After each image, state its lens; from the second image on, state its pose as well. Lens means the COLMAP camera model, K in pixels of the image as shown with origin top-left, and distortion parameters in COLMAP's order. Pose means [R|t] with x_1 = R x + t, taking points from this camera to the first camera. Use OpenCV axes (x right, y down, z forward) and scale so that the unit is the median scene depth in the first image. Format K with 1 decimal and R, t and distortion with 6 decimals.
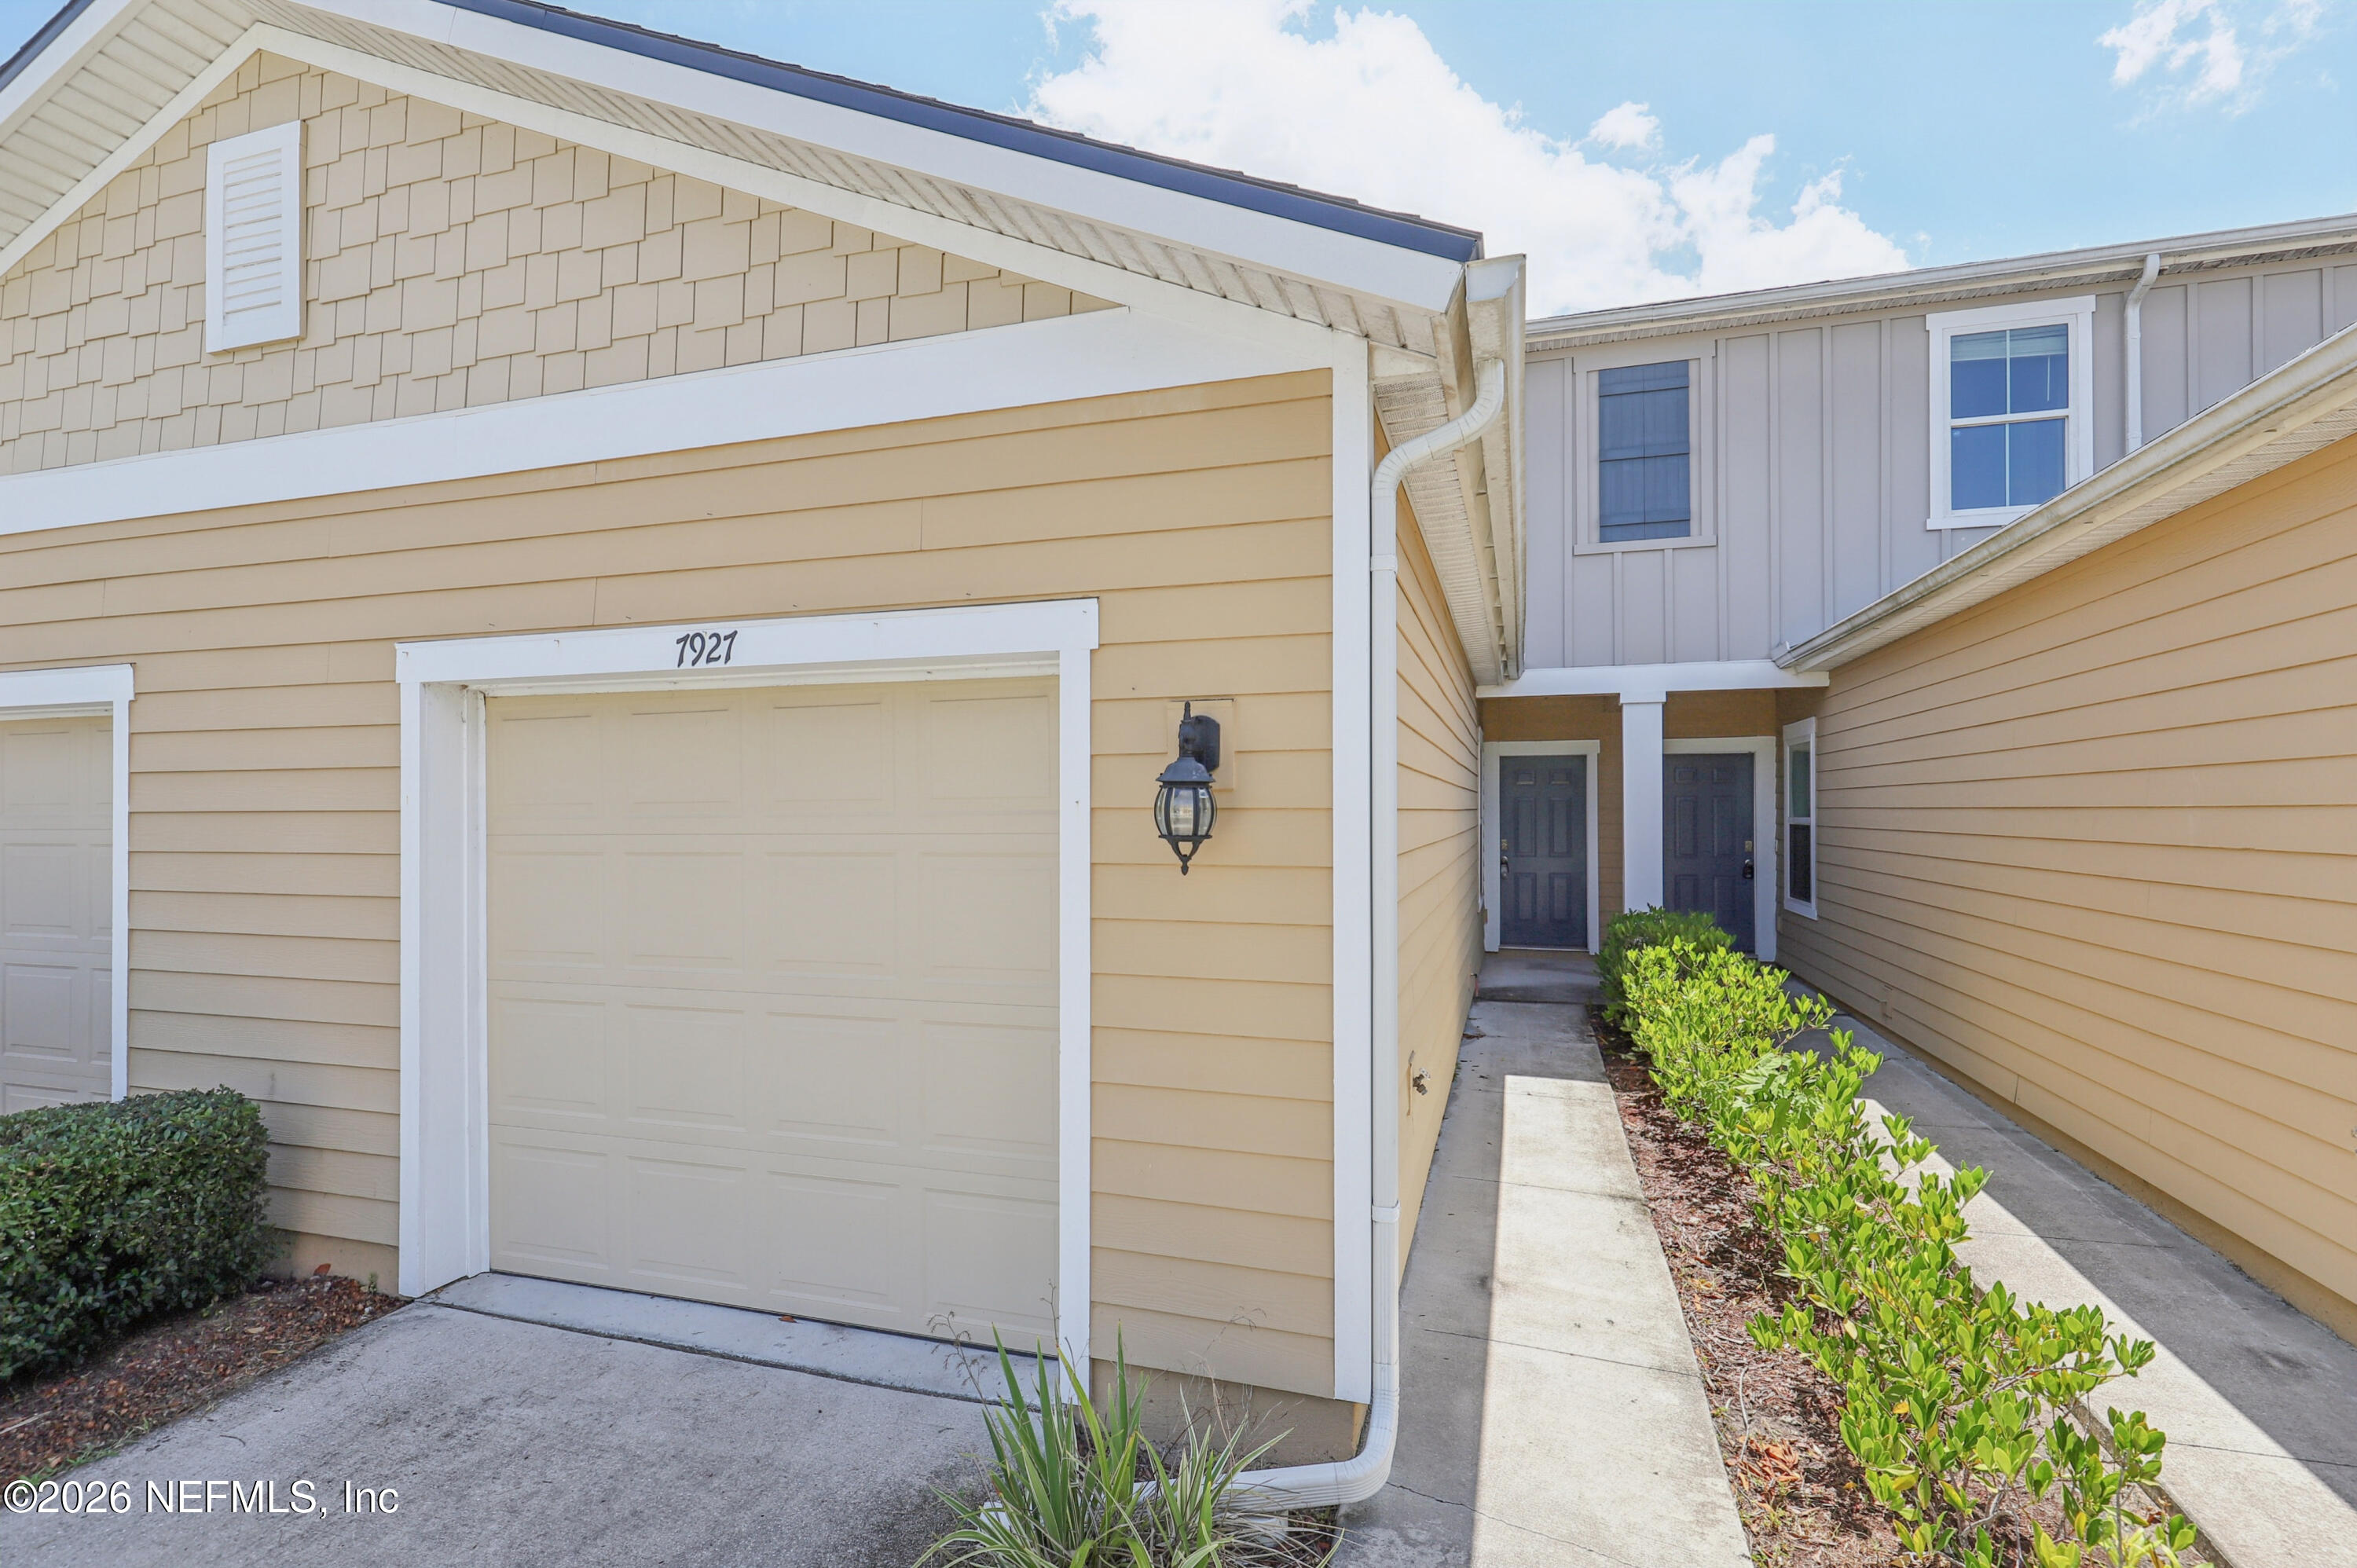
lens RADIAL K [[1068.4, 0, 1182.7], [0, 1068.4, 803.6], [0, 0, 1]] dist [0.003014, -0.000990]
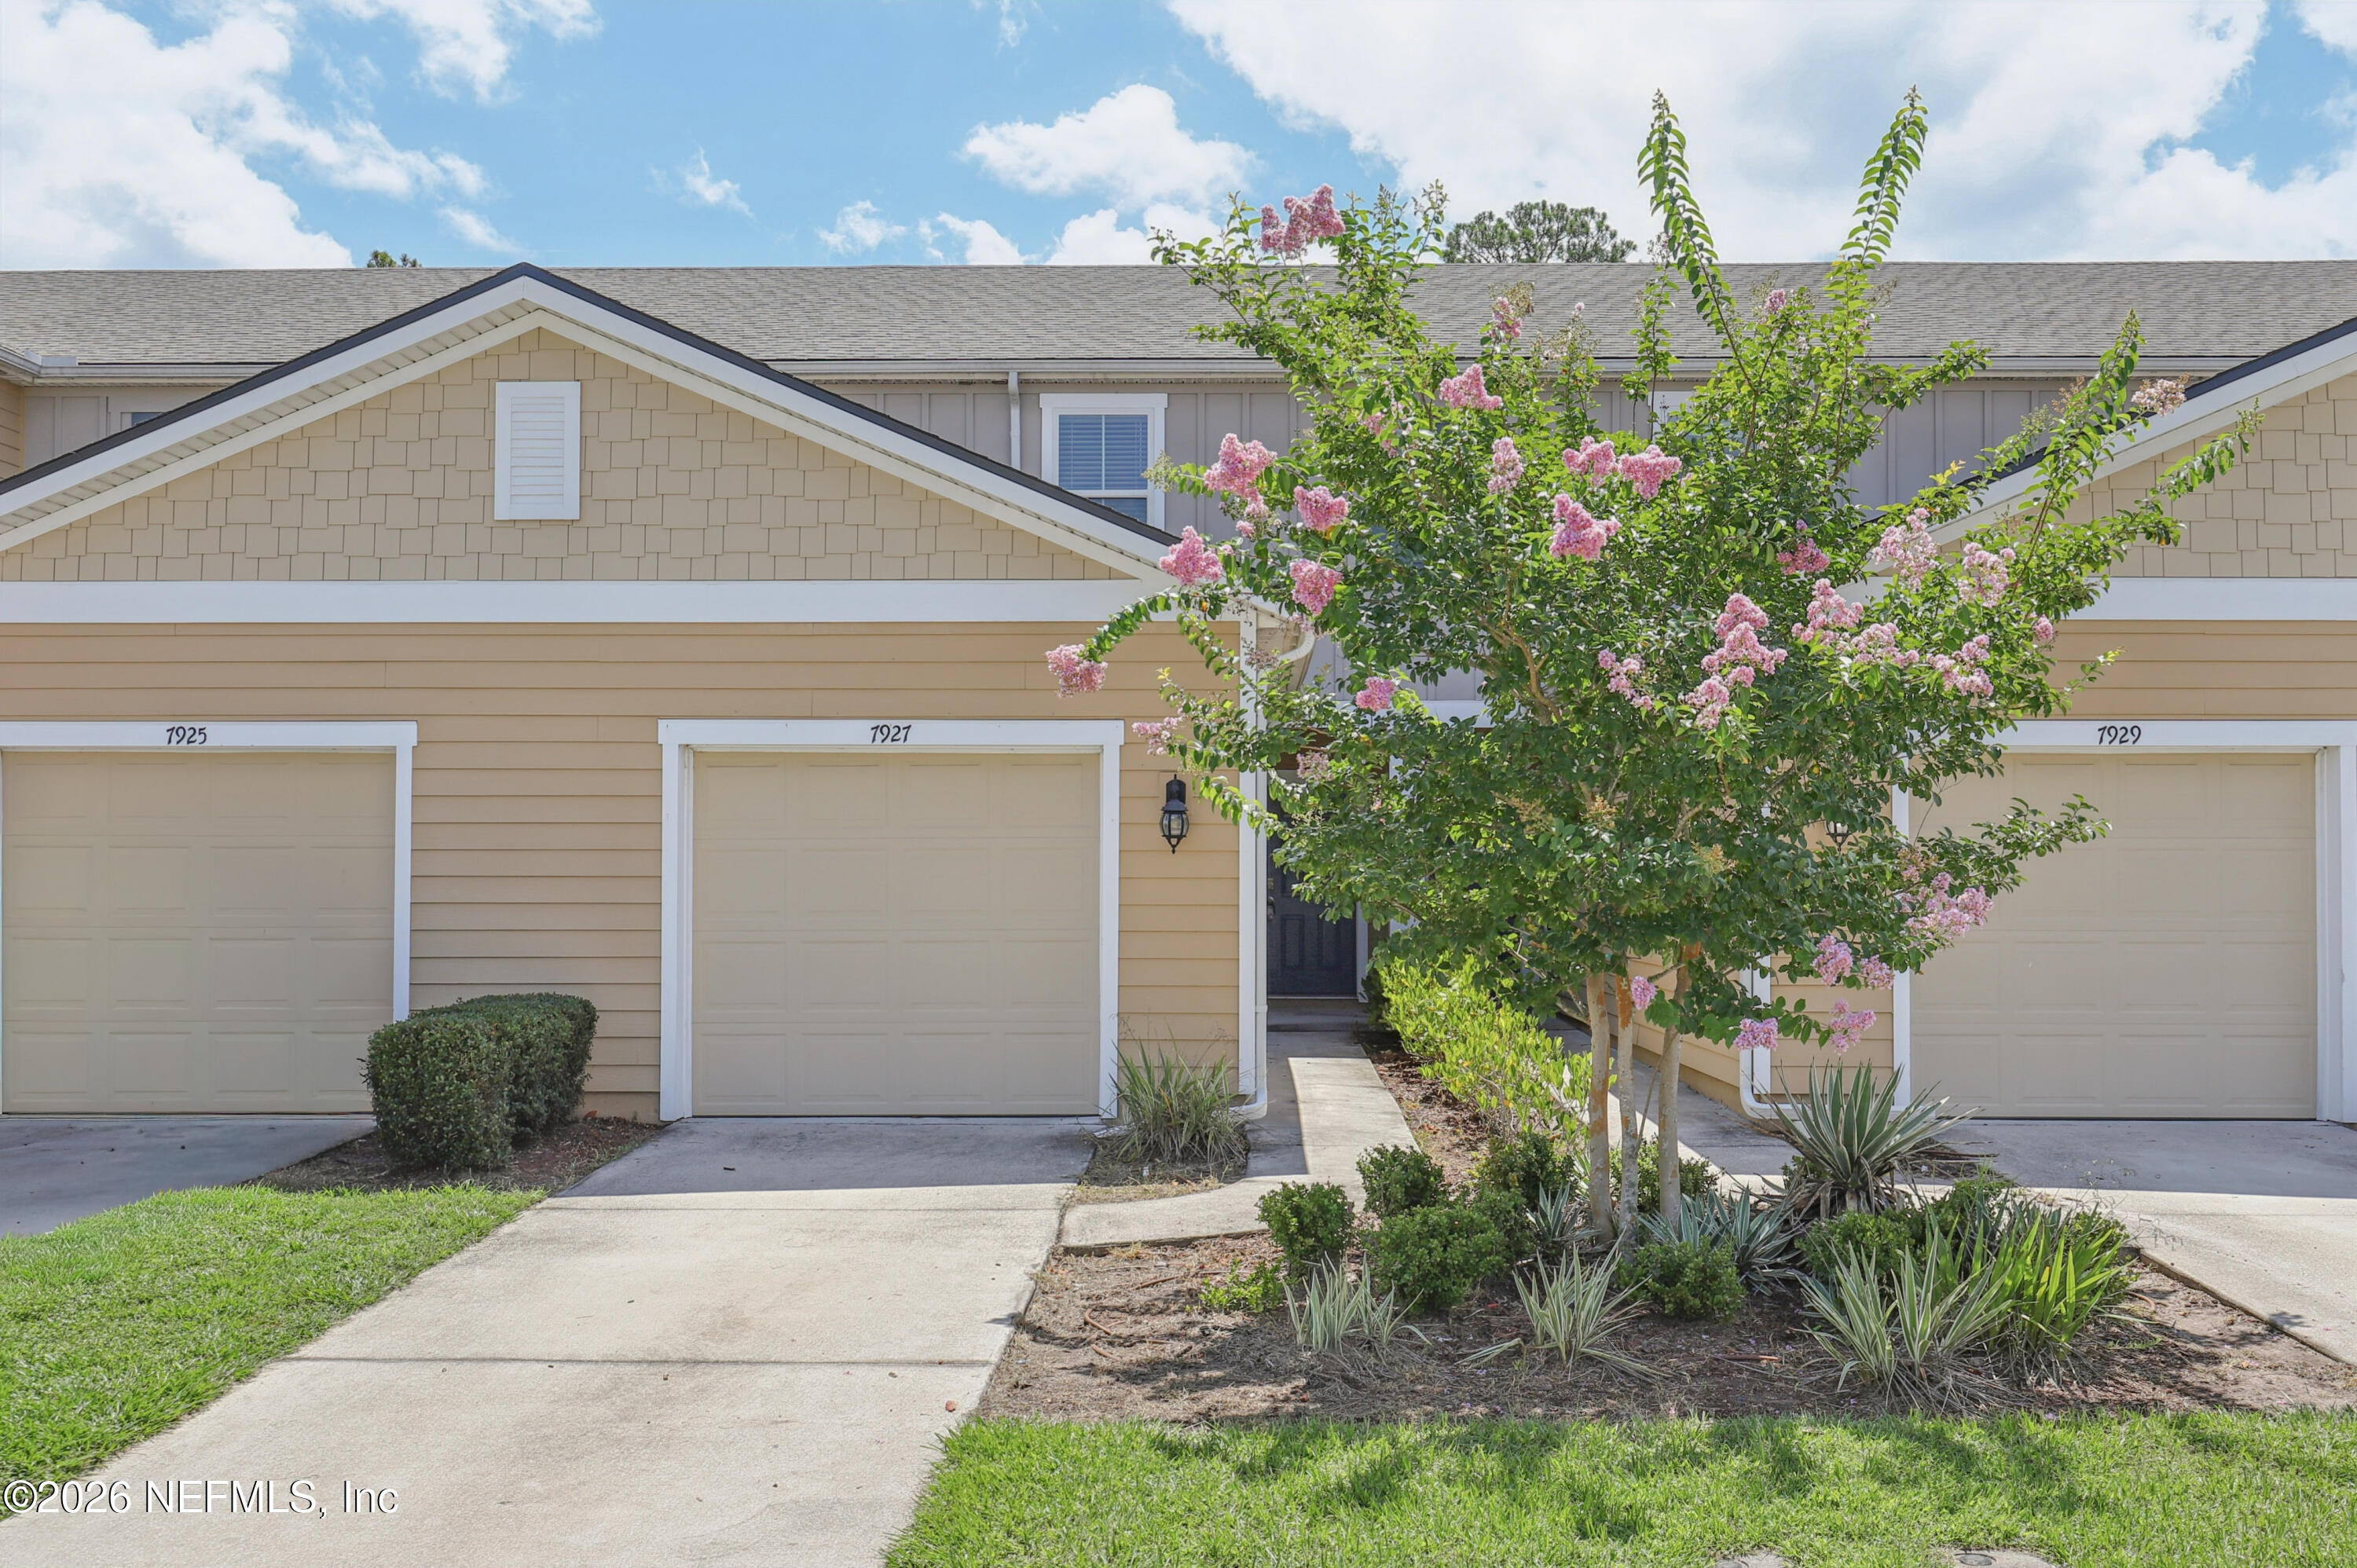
lens RADIAL K [[2391.7, 0, 1178.7], [0, 2391.7, 785.2], [0, 0, 1]] dist [-0.006371, 0.000000]
pose [[0.960702, 0.015034, 0.277176, -0.971480], [-0.006201, 0.999445, -0.032715, 0.062758], [-0.277514, 0.029710, 0.960262, -2.666410]]
